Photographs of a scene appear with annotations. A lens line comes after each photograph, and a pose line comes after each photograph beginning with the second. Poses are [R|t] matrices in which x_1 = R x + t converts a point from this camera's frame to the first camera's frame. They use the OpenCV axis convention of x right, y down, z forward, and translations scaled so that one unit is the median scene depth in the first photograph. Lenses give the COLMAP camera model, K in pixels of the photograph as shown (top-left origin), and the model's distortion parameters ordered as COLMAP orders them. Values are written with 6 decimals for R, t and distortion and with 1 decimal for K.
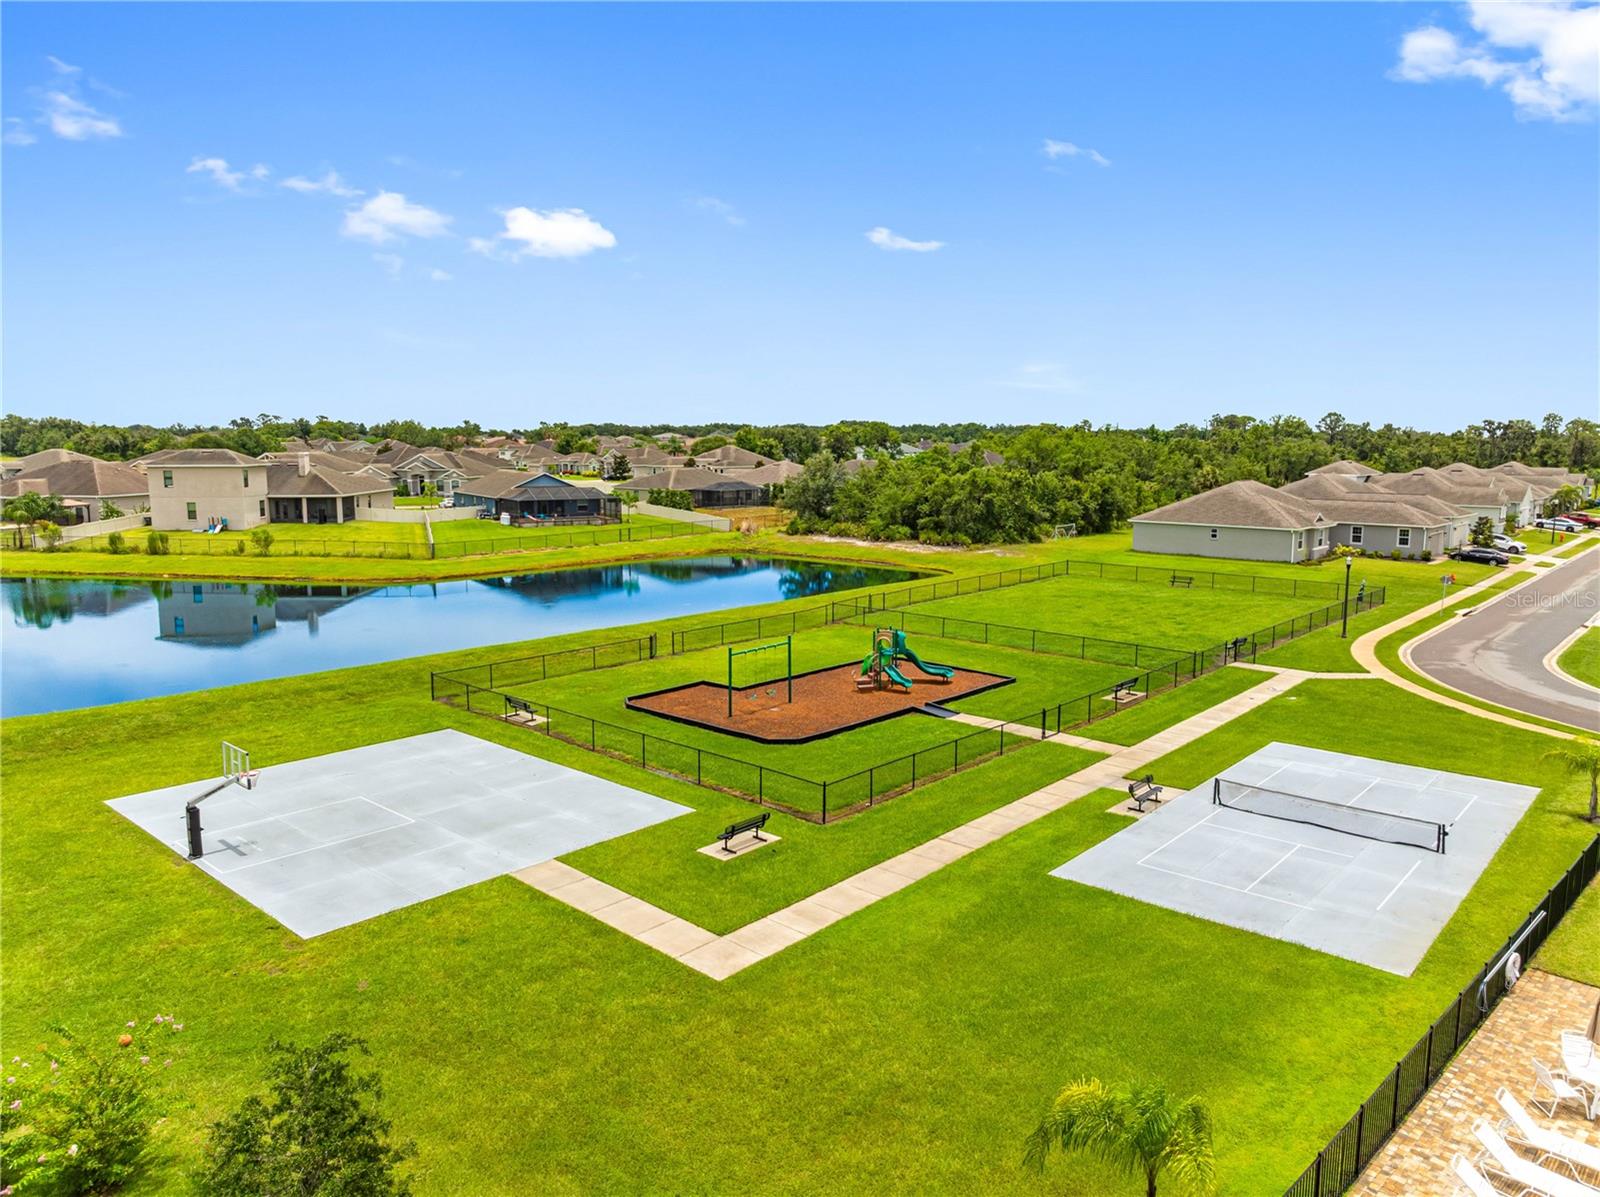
lens RADIAL K [[1112.9, 0, 800.0], [0, 1112.9, 598.5], [0, 0, 1]] dist [-0.006955, 0.004709]
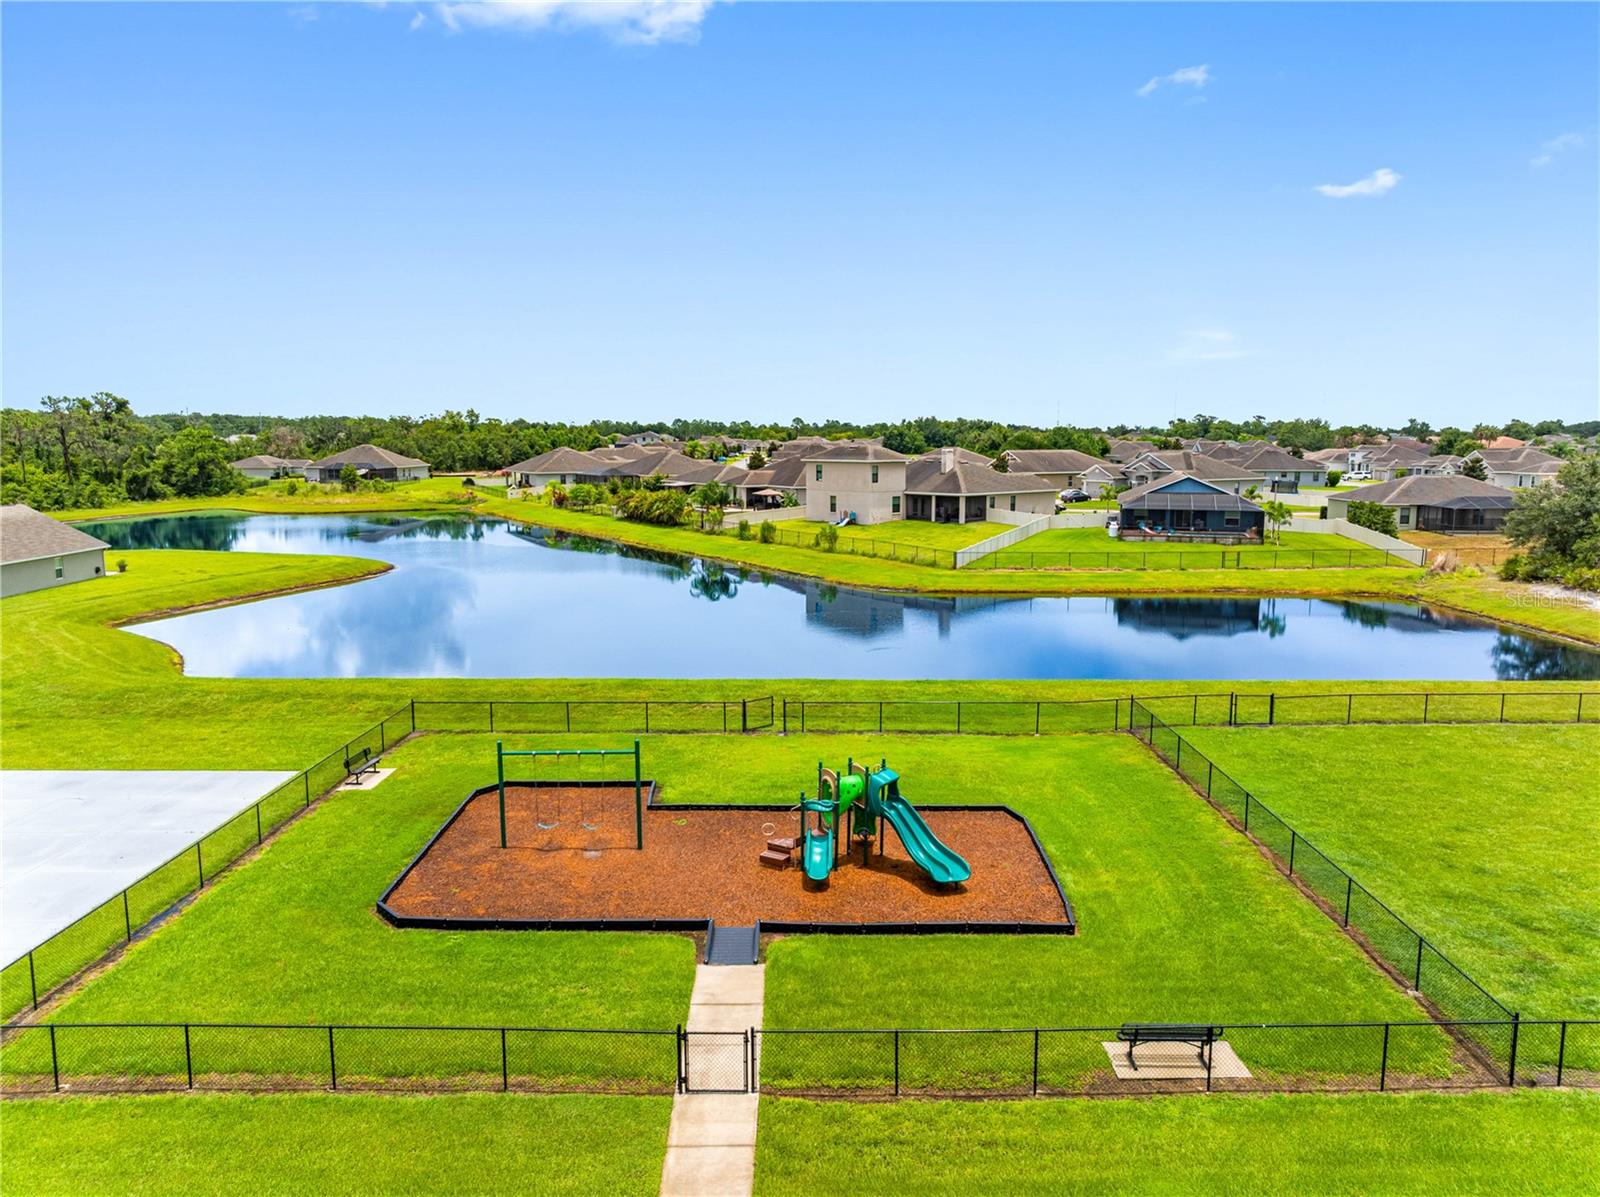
lens RADIAL K [[1112.9, 0, 800.0], [0, 1112.9, 598.5], [0, 0, 1]] dist [-0.006955, 0.004709]
pose [[0.671589, 0.104593, -0.733504, 0.281089], [-0.105688, 0.993386, 0.044883, -0.046519], [0.733347, 0.047379, 0.678202, 0.371239]]
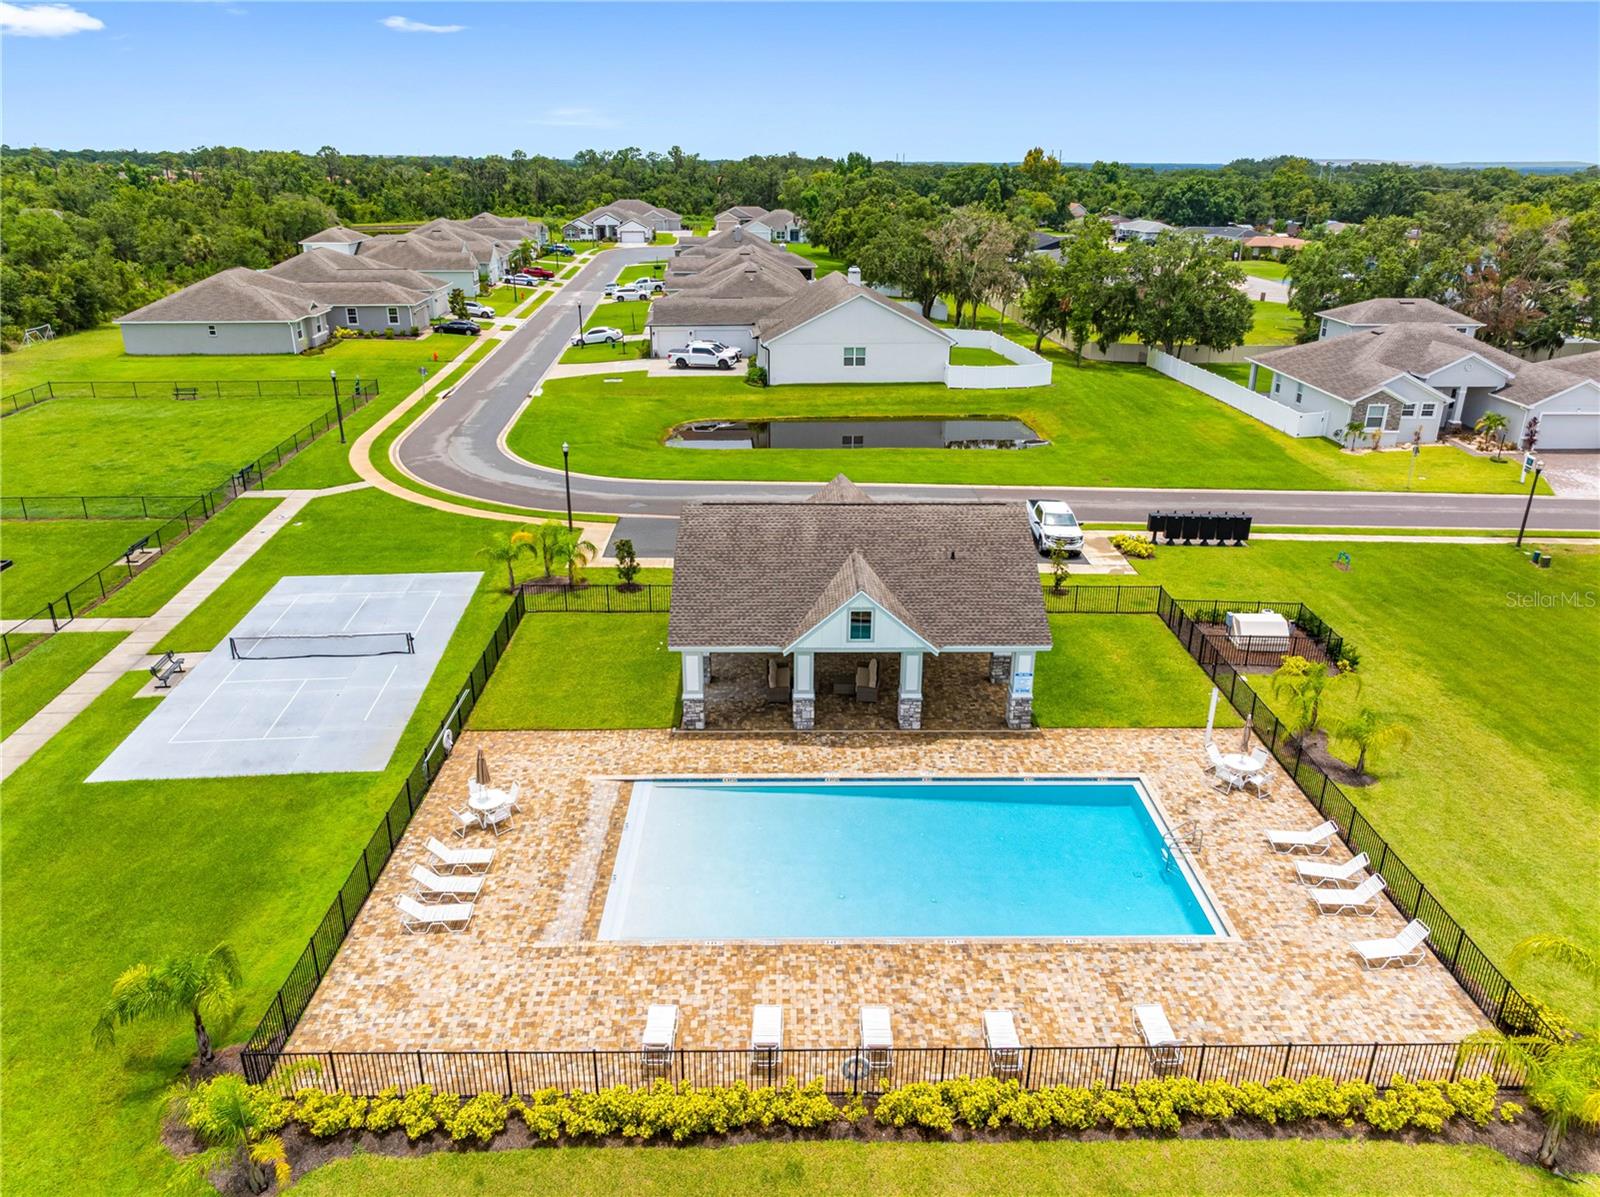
lens RADIAL K [[1112.9, 0, 800.0], [0, 1112.9, 598.5], [0, 0, 1]] dist [-0.006955, 0.004709]
pose [[0.689165, -0.265665, 0.674147, 0.005695], [0.099938, 0.956323, 0.274699, -0.057446], [-0.717680, -0.121940, 0.685614, -0.090485]]
